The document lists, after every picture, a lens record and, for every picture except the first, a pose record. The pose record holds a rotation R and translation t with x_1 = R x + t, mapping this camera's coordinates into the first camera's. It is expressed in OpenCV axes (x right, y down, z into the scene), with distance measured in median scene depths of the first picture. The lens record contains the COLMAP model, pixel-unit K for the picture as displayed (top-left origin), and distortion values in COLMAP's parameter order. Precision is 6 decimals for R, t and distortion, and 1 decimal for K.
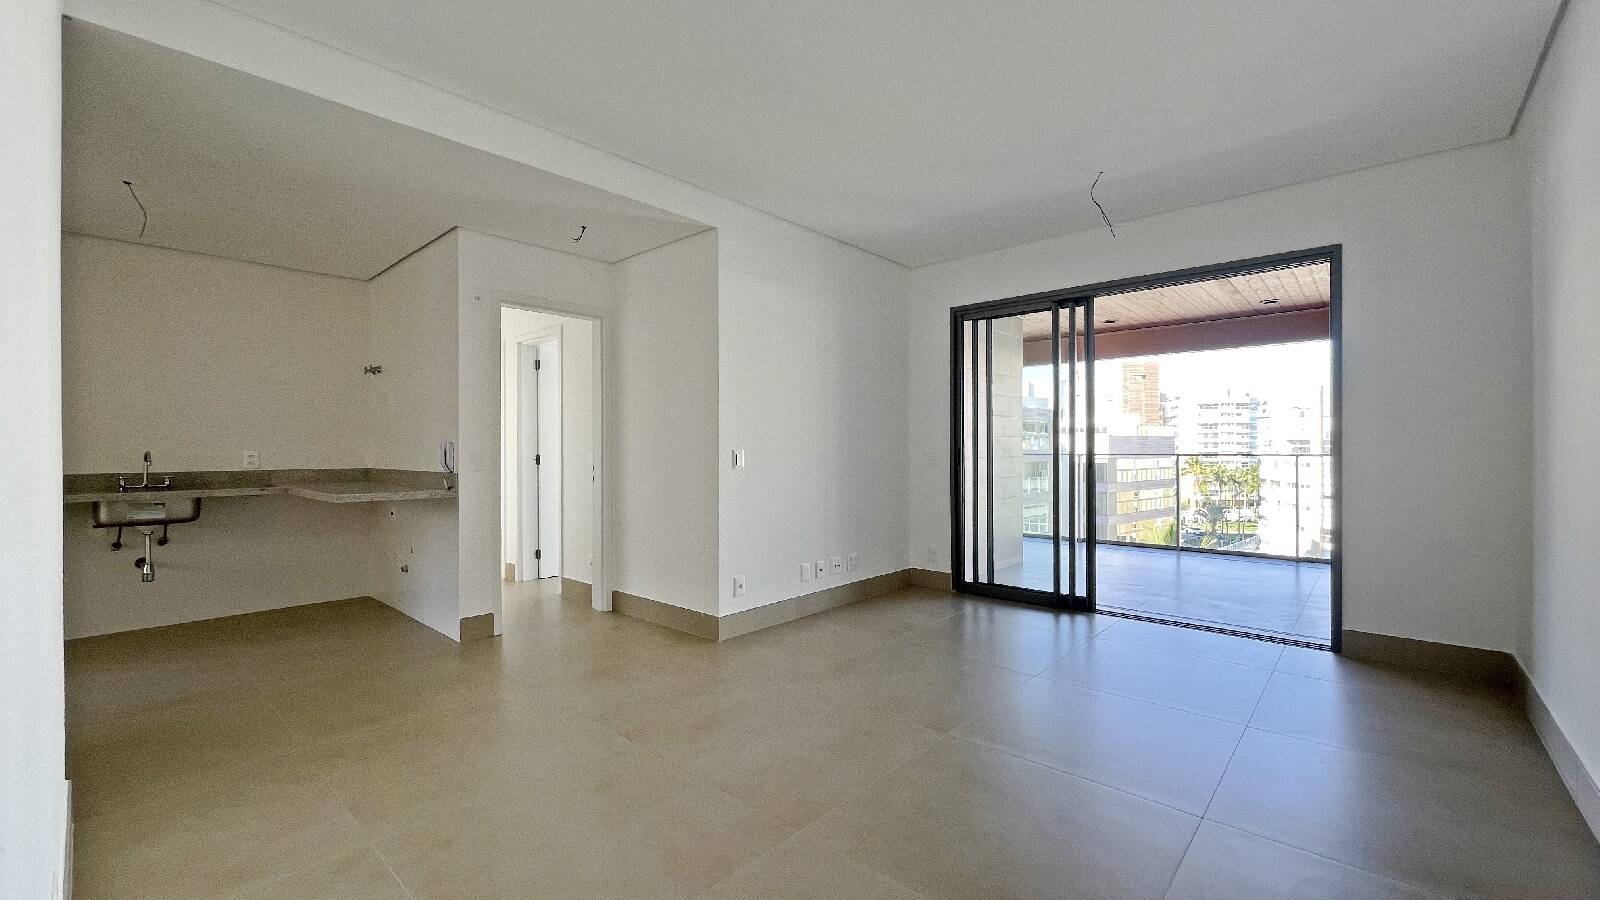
lens RADIAL K [[655.7, 0, 793.9], [0, 655.7, 454.2], [0, 0, 1]] dist [0.004556, -0.002247]
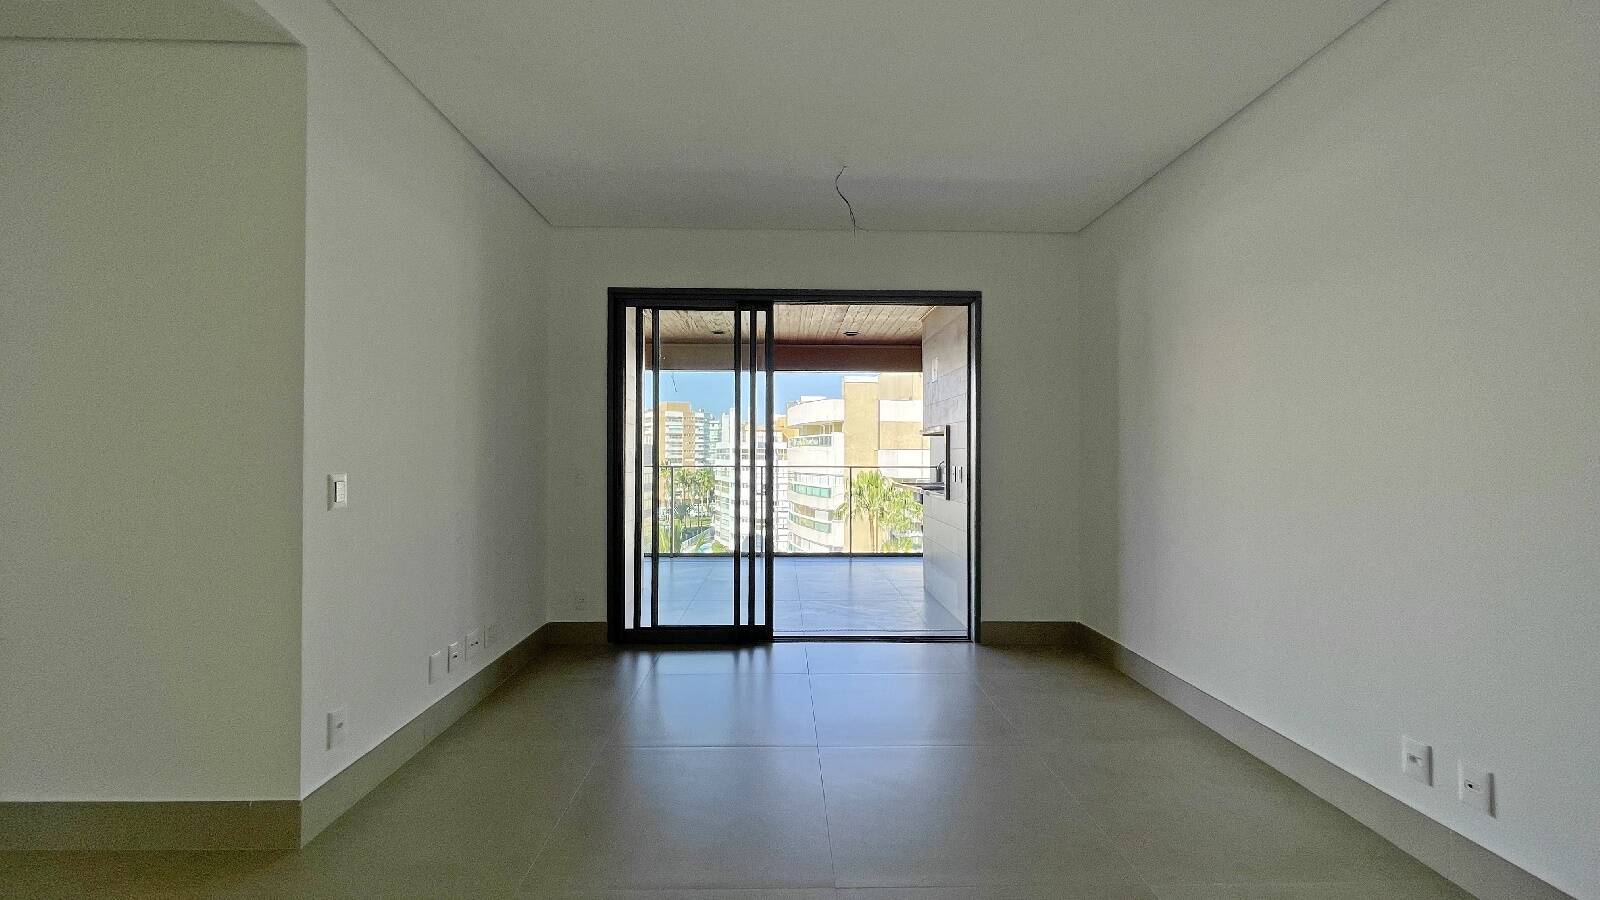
lens RADIAL K [[655.7, 0, 794.6], [0, 655.7, 449.9], [0, 0, 1]] dist [0.004556, -0.002247]
pose [[0.724018, 0.009423, 0.689717, -0.161495], [0.000478, 0.999900, -0.014163, -0.016215], [-0.689781, 0.010583, 0.723941, 0.298971]]
